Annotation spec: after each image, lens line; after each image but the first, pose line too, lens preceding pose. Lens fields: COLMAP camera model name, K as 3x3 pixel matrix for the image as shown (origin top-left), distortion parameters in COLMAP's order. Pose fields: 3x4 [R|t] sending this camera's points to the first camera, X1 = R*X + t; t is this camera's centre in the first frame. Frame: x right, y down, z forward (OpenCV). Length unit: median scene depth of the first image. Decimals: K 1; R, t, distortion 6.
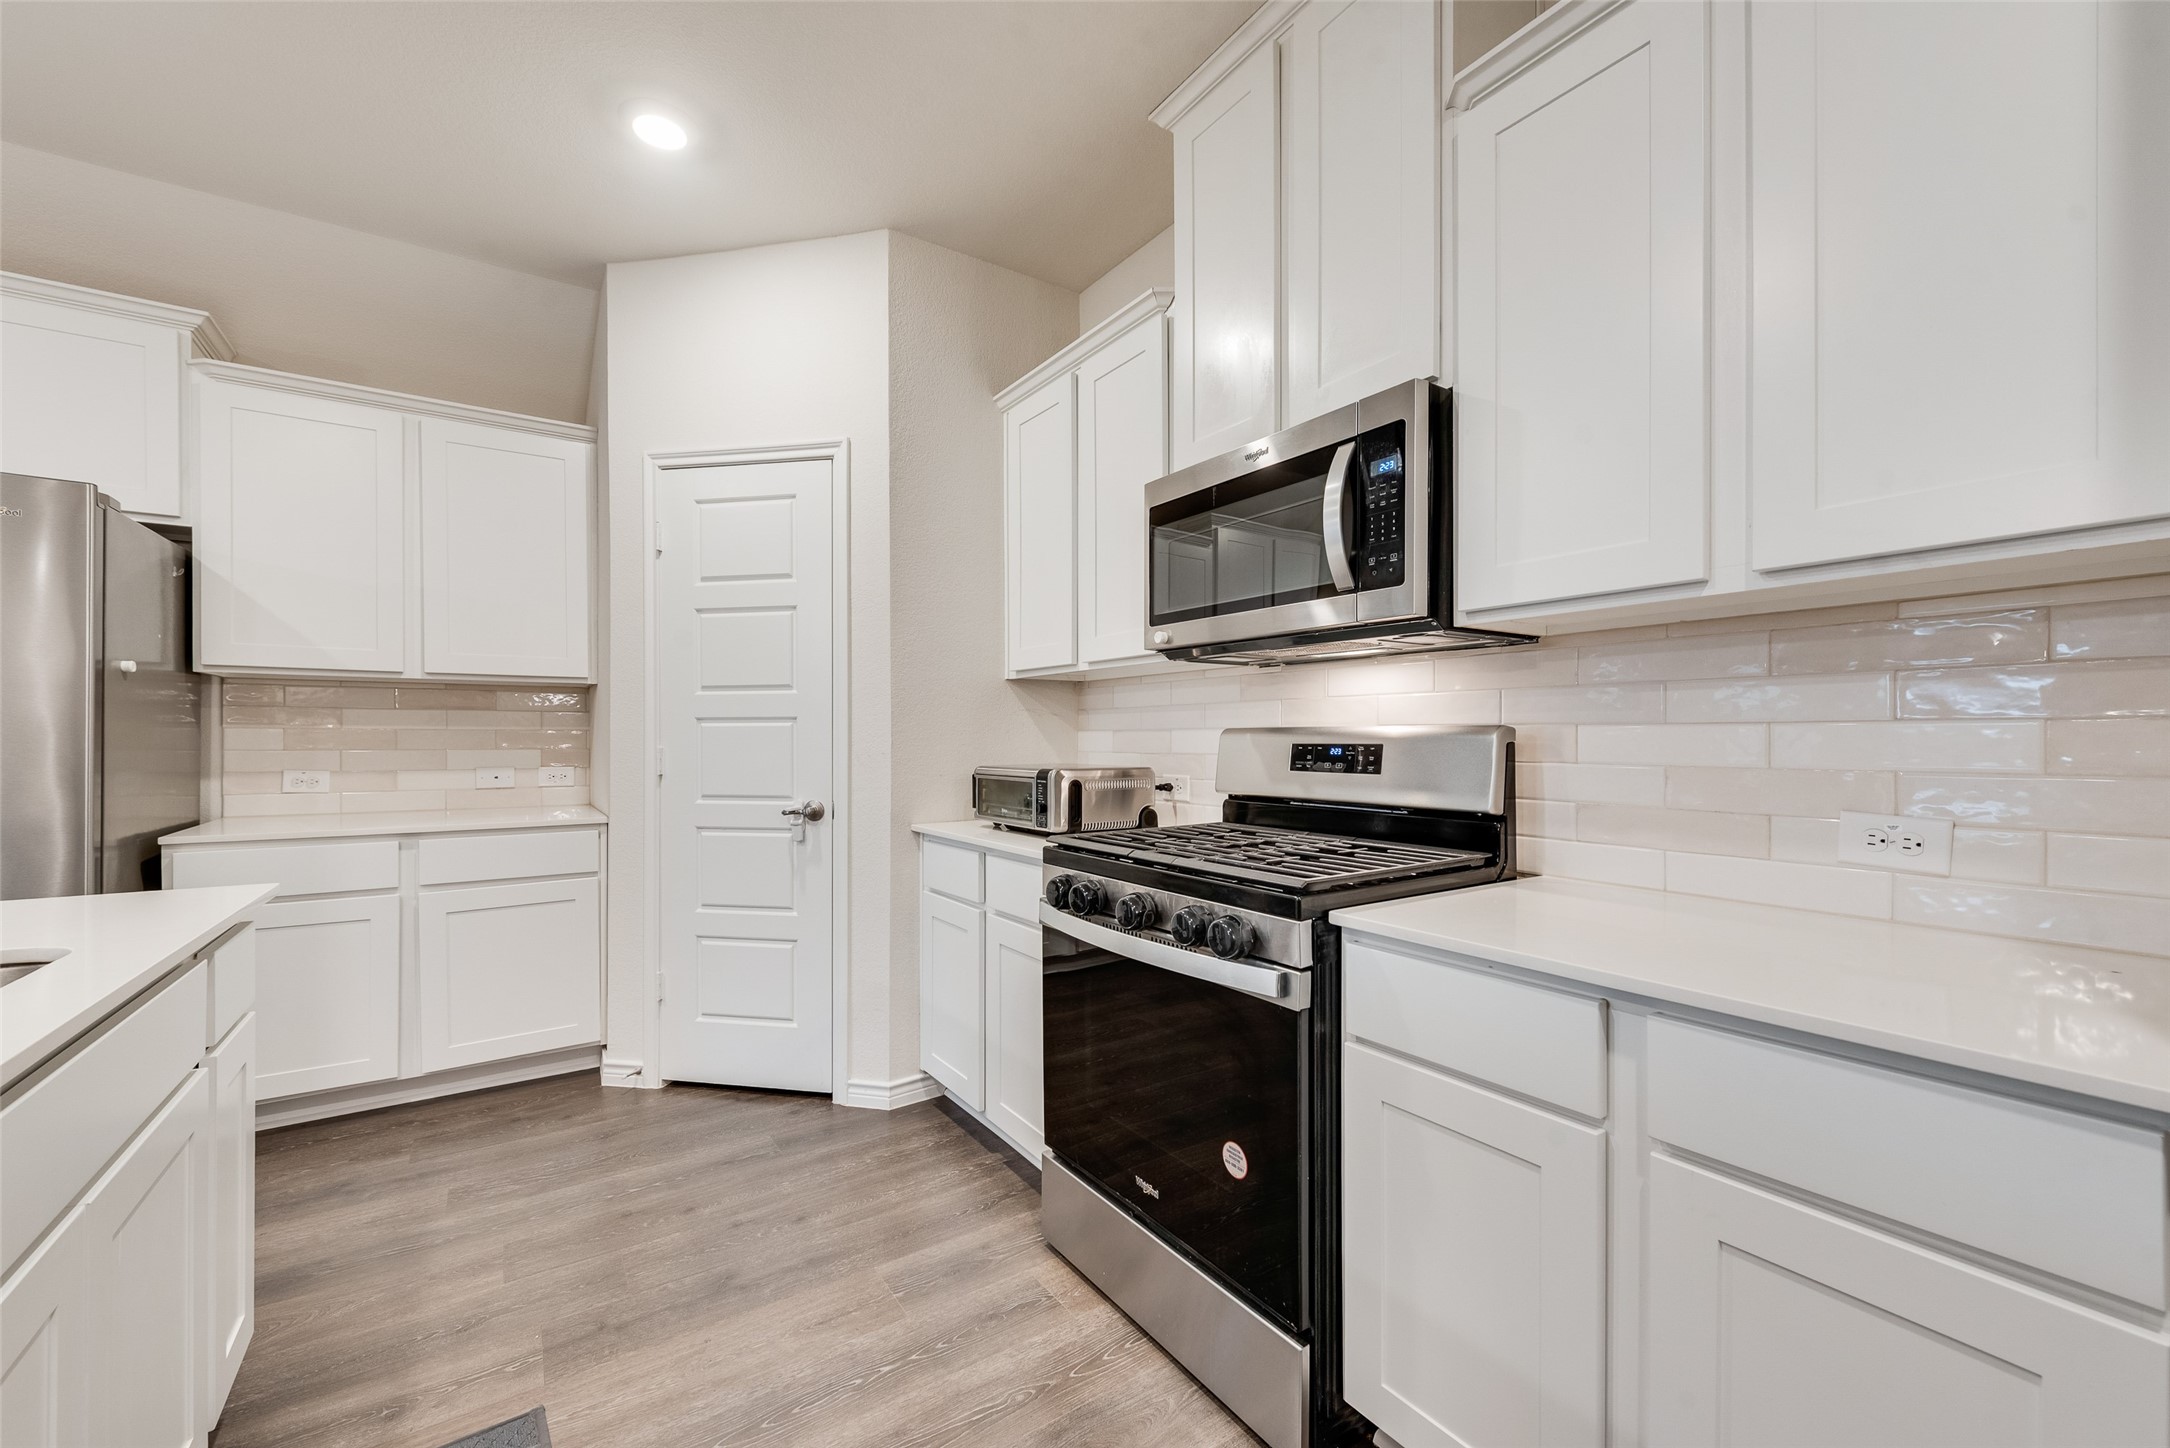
lens RADIAL K [[849.0, 0, 1073.1], [0, 849.0, 741.2], [0, 0, 1]] dist [0.011077, -0.002519]
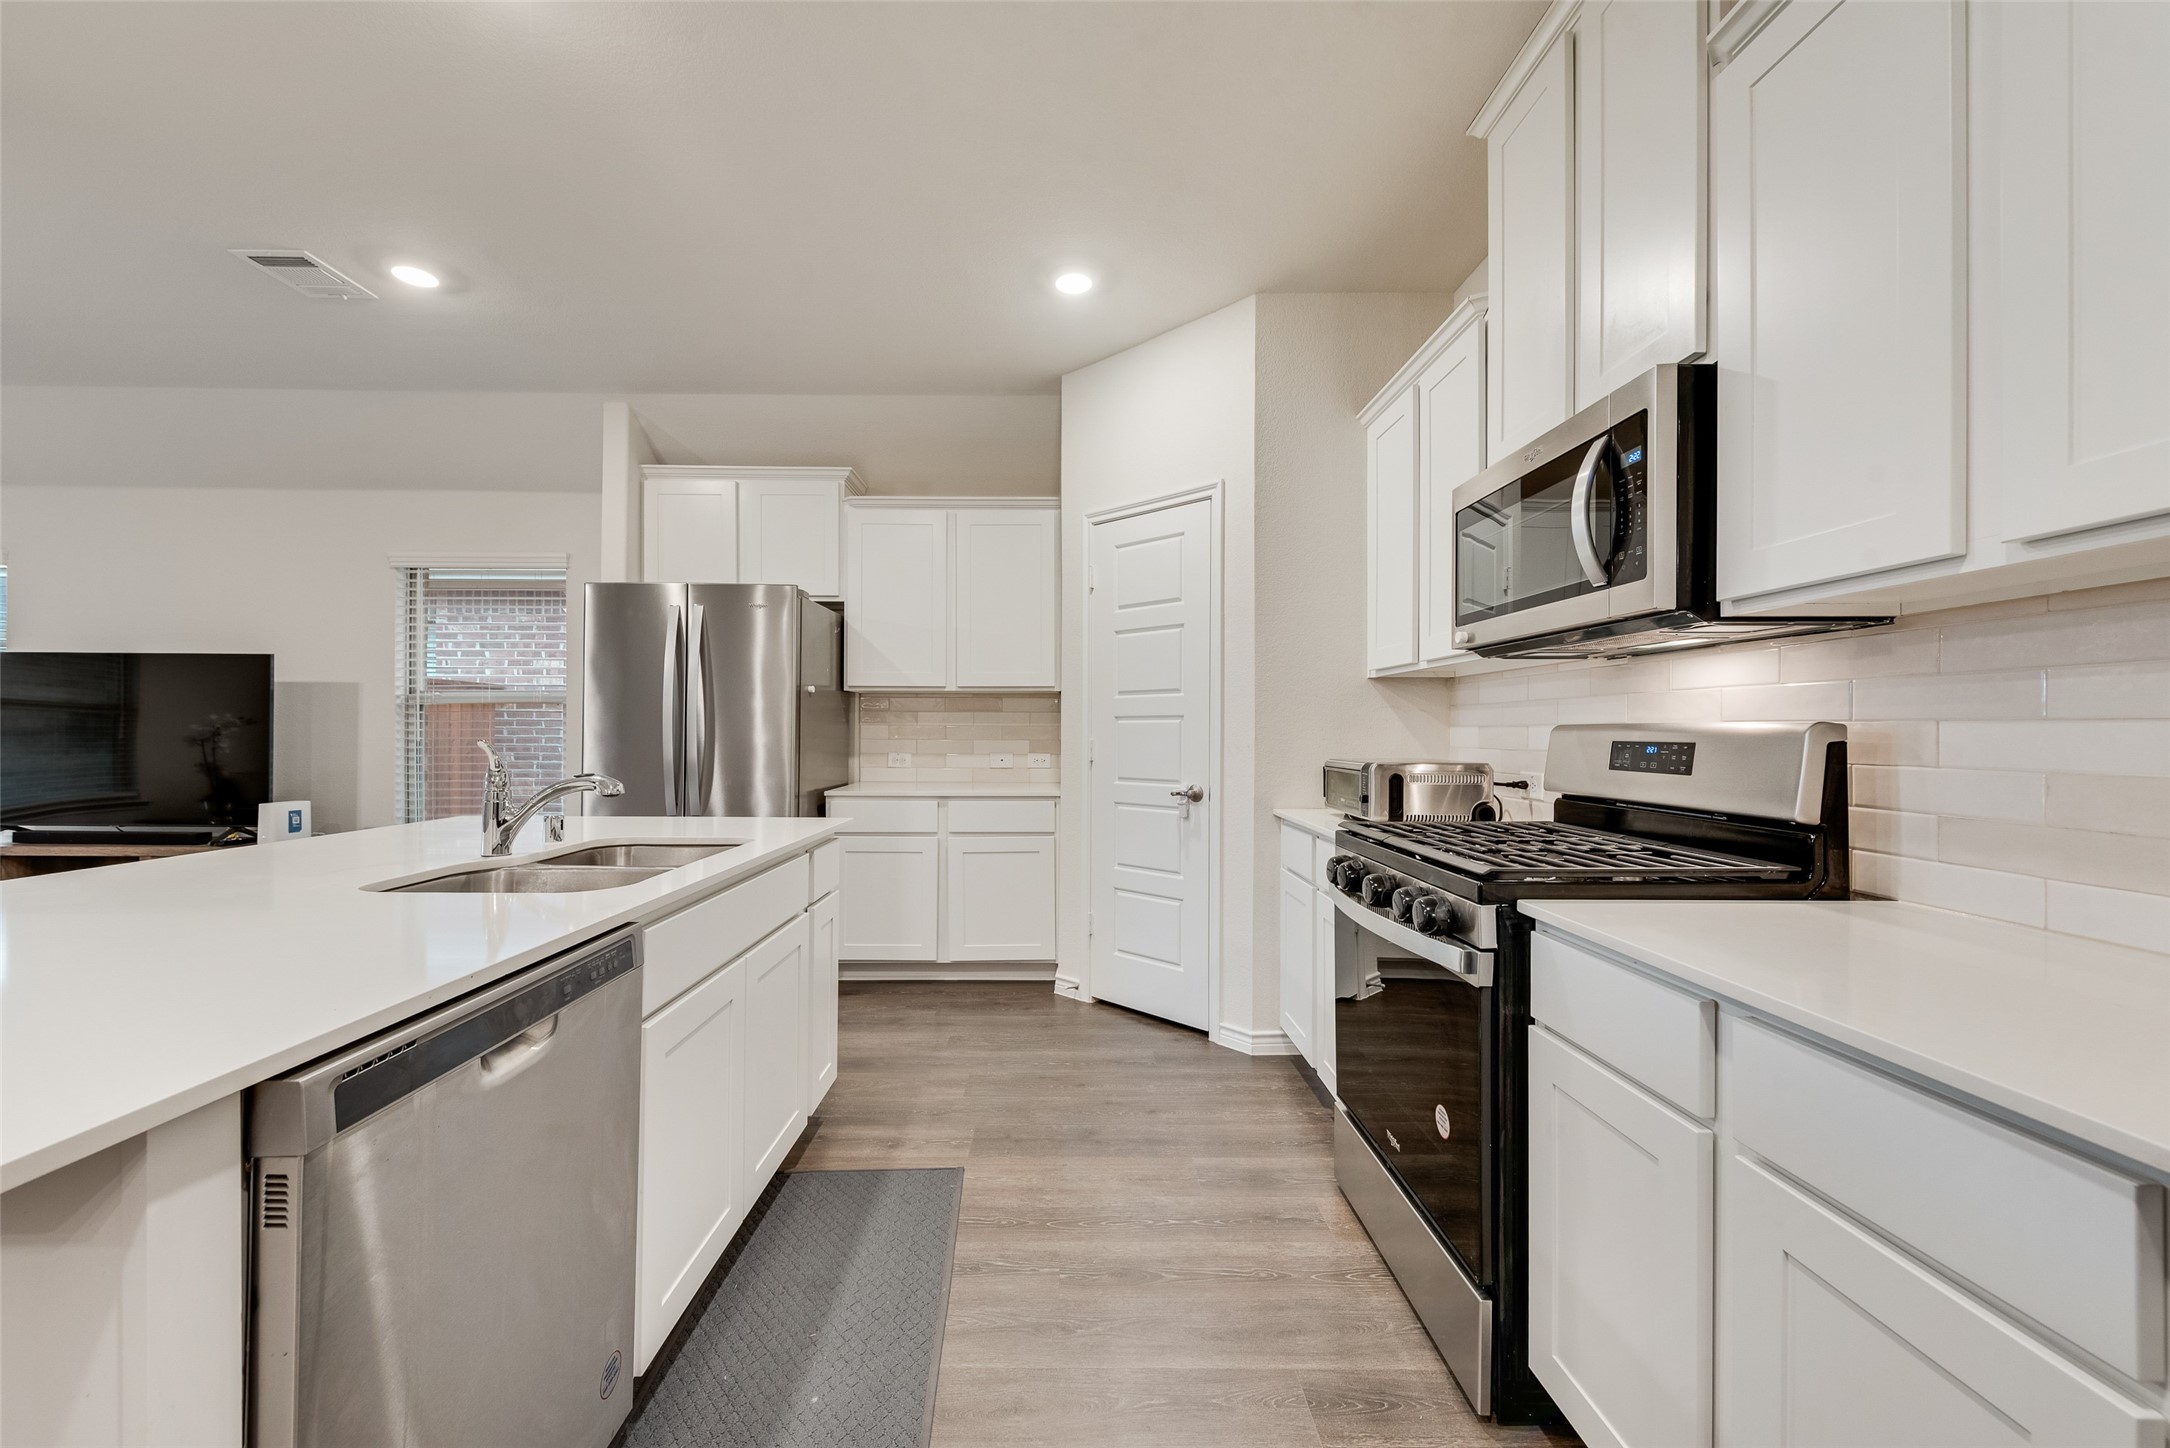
lens RADIAL K [[849.0, 0, 1077.8], [0, 849.0, 728.7], [0, 0, 1]] dist [0.011077, -0.002519]
pose [[0.835975, 0.000842, -0.548767, 0.266486], [-0.004201, 0.999979, -0.004864, -0.003372], [0.548751, 0.006372, 0.835961, -0.117362]]
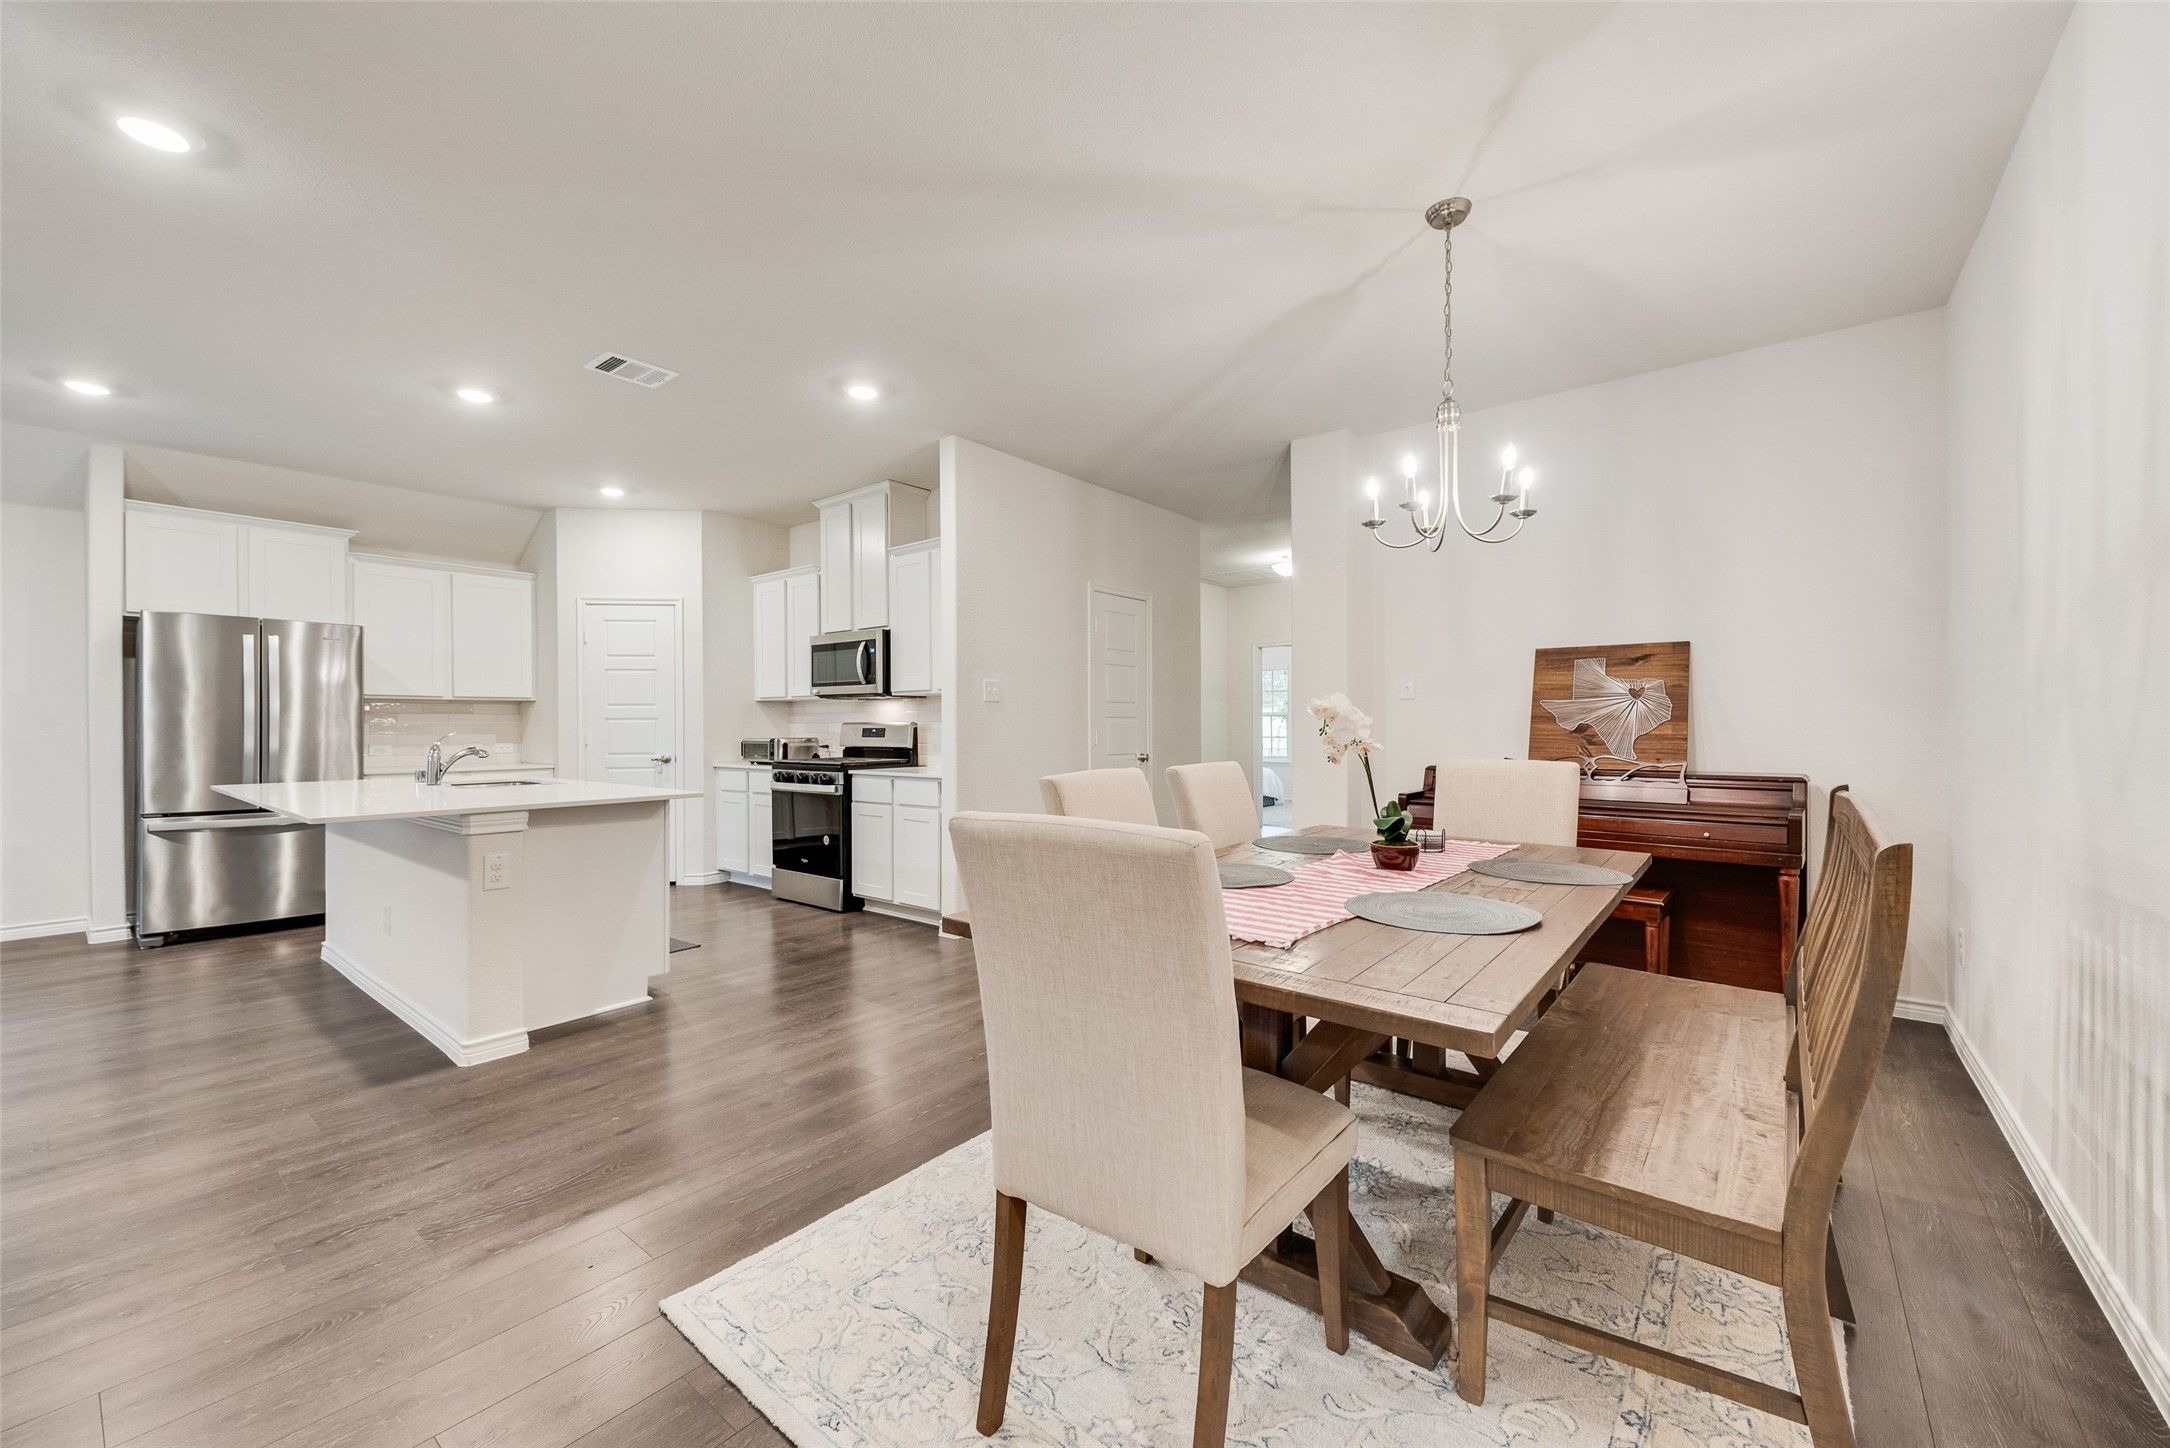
lens RADIAL K [[849.0, 0, 1088.1], [0, 849.0, 727.6], [0, 0, 1]] dist [0.011077, -0.002519]
pose [[0.952860, -0.004965, 0.303369, 0.104669], [0.005716, 0.999982, -0.001588, 0.010246], [-0.303356, 0.003247, 0.952872, -1.931115]]
